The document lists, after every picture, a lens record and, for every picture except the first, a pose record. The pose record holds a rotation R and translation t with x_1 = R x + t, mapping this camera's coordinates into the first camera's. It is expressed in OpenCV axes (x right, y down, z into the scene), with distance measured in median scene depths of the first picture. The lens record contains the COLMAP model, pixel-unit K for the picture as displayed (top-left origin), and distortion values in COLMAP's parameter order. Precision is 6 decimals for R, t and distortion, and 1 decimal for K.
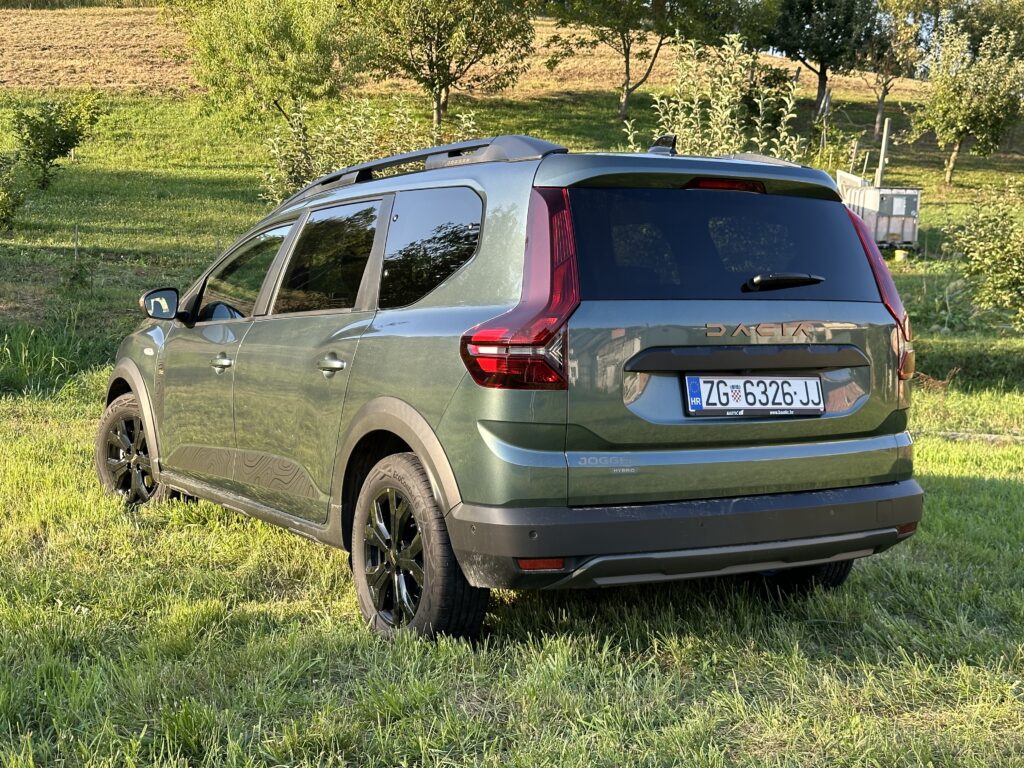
lens RADIAL K [[1467.2, 0, 512.0], [0, 1467.2, 384.0], [0, 0, 1]] dist [0.225593, -0.046061]
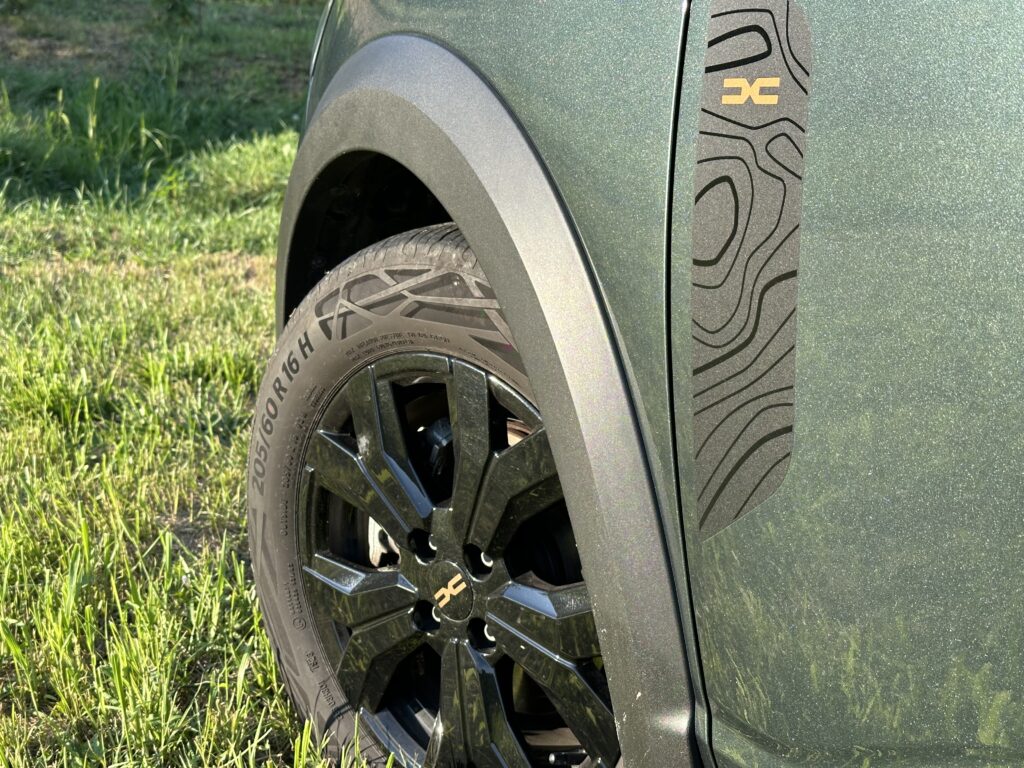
lens RADIAL K [[1467.2, 0, 512.0], [0, 1467.2, 384.0], [0, 0, 1]] dist [0.225593, -0.046061]
pose [[0.996936, -0.010962, -0.077448, -0.130458], [0.022102, 0.989260, 0.144489, -0.000922], [0.075032, -0.145758, 0.986471, 0.462704]]
